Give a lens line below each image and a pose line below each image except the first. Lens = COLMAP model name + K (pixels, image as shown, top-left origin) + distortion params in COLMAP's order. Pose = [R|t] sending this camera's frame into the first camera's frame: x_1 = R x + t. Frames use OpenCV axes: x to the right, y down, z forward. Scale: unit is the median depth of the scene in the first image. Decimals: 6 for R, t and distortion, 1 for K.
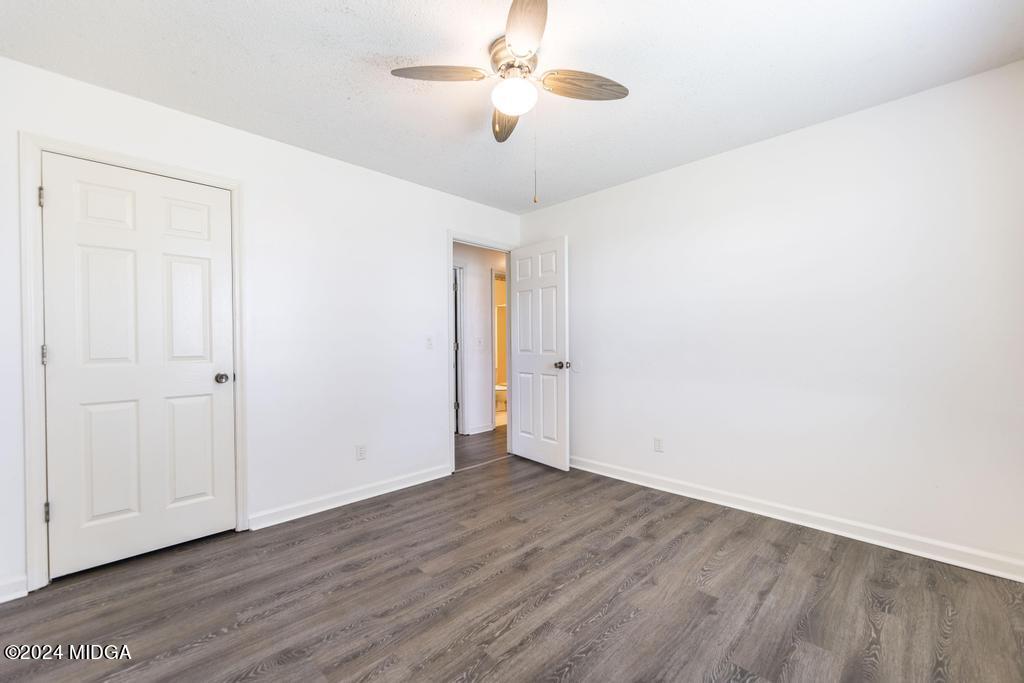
lens RADIAL K [[413.6, 0, 507.9], [0, 413.6, 345.6], [0, 0, 1]] dist [0.002007, 0.000345]
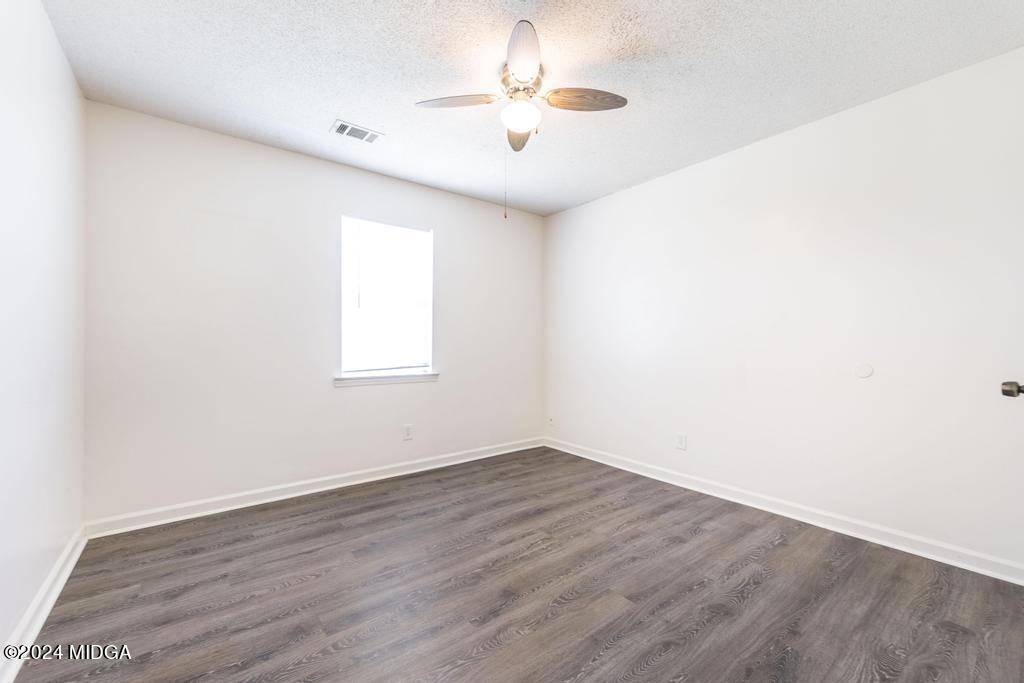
lens RADIAL K [[413.6, 0, 507.9], [0, 413.6, 345.6], [0, 0, 1]] dist [0.002007, 0.000345]
pose [[-0.992305, 0.005669, 0.123689, -0.080348], [0.006662, 0.999949, 0.007617, 0.016325], [-0.123639, 0.008382, -0.992292, 2.027562]]
